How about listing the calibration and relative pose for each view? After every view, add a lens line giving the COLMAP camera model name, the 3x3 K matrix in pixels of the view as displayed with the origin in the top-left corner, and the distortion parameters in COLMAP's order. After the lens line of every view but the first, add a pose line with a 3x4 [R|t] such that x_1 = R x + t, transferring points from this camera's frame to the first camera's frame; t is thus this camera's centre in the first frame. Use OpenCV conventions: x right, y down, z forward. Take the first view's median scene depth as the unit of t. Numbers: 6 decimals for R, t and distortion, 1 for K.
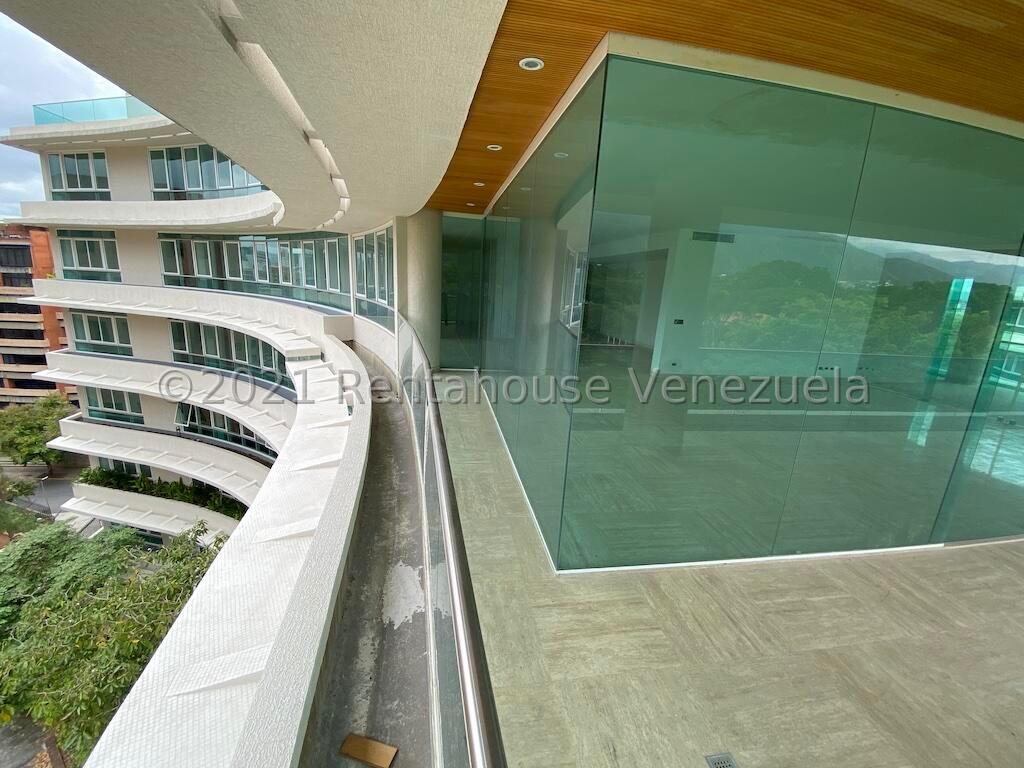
lens RADIAL K [[413.9, 0, 511.8], [0, 413.9, 379.0], [0, 0, 1]] dist [0.014116, -0.017619]
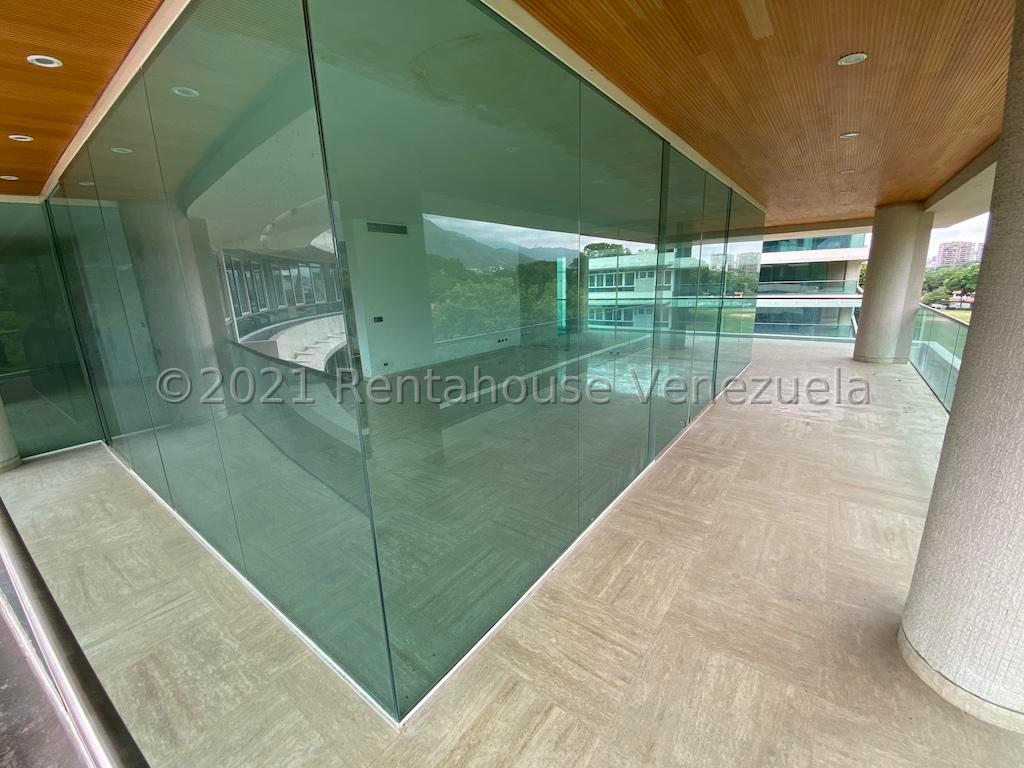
lens RADIAL K [[413.9, 0, 514.2], [0, 413.9, 381.4], [0, 0, 1]] dist [0.014116, -0.017619]
pose [[0.723643, -0.239880, 0.647146, -0.028440], [0.232284, 0.967604, 0.098923, -0.043519], [-0.649911, 0.078737, 0.755921, 0.194458]]
